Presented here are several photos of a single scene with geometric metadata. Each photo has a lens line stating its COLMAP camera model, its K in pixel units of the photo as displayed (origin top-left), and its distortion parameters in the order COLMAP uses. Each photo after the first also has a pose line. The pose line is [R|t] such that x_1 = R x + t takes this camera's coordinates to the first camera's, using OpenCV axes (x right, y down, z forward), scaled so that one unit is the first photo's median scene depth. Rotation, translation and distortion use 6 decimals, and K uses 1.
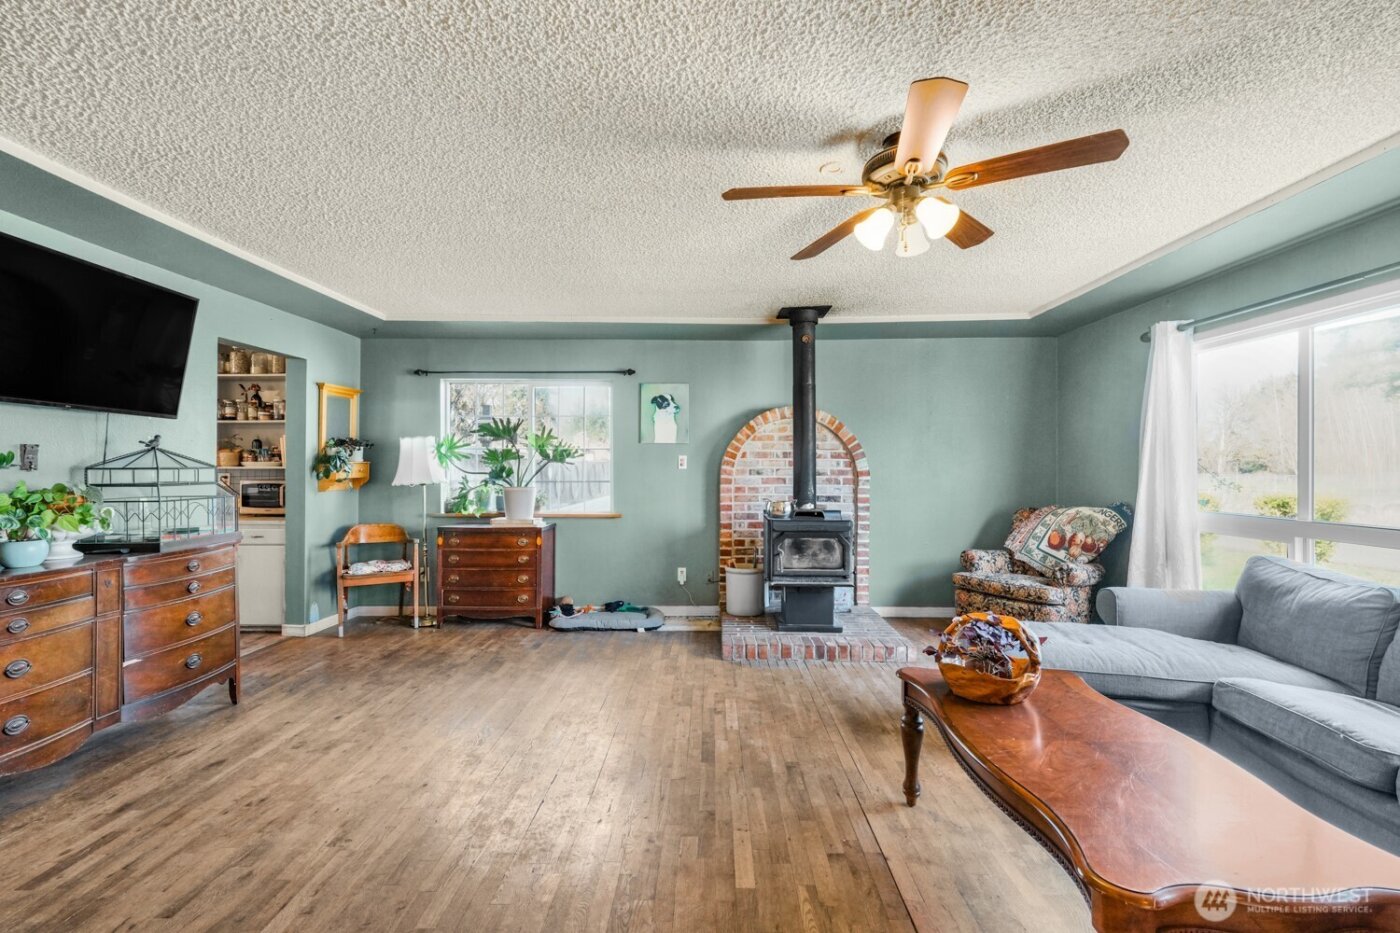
lens RADIAL K [[617.6, 0, 696.7], [0, 617.6, 465.8], [0, 0, 1]] dist [0.003456, -0.000051]
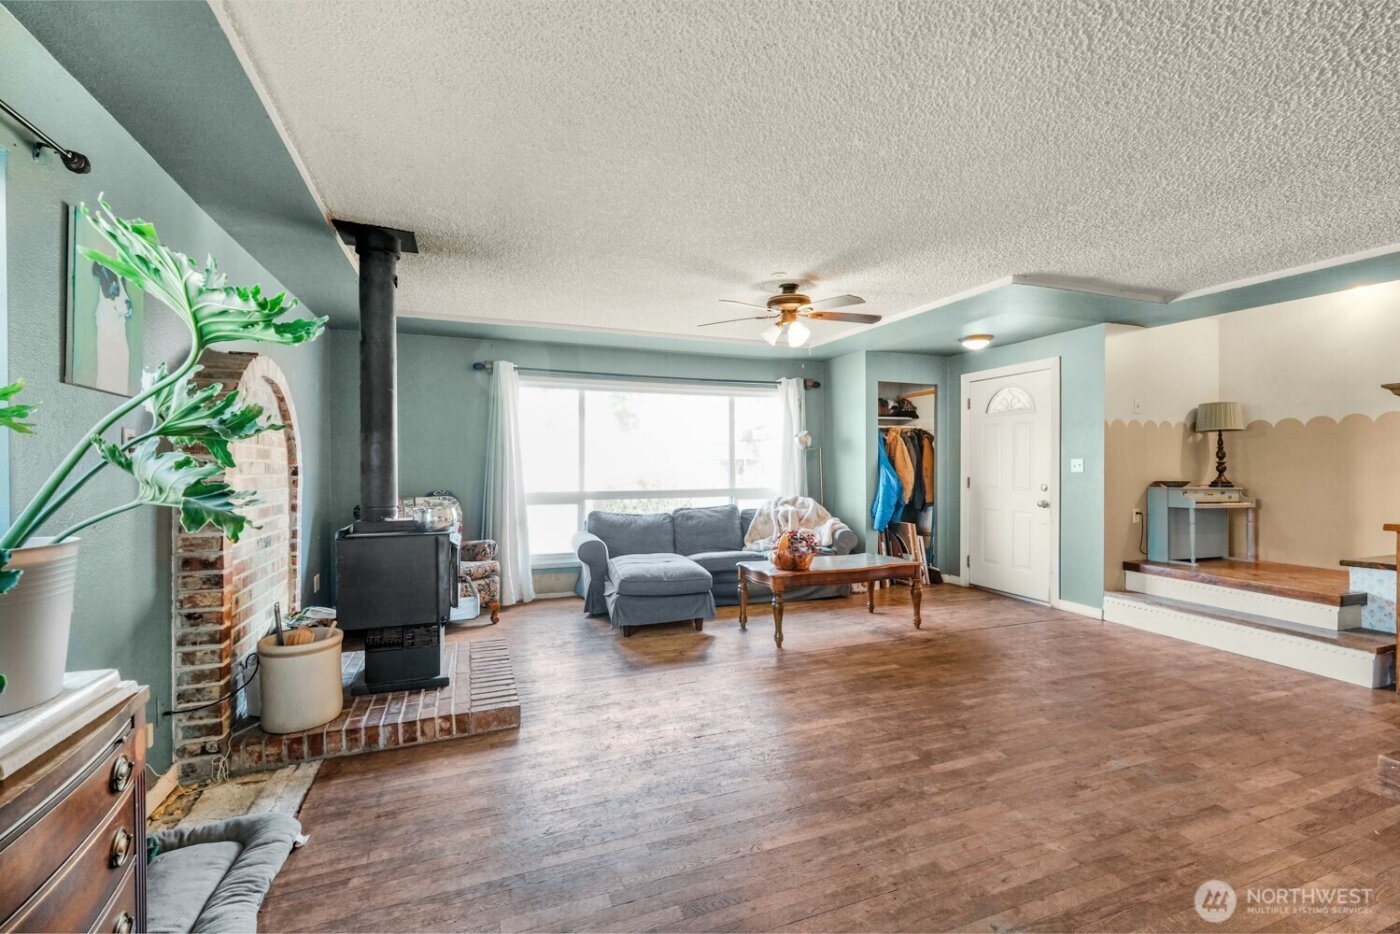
lens RADIAL K [[617.6, 0, 704.0], [0, 617.6, 467.7], [0, 0, 1]] dist [0.003456, -0.000051]
pose [[-0.386274, -0.000668, 0.922384, -1.369412], [-0.000179, 1.000000, 0.000650, 0.020250], [-0.922384, 0.000086, -0.386274, 2.093891]]
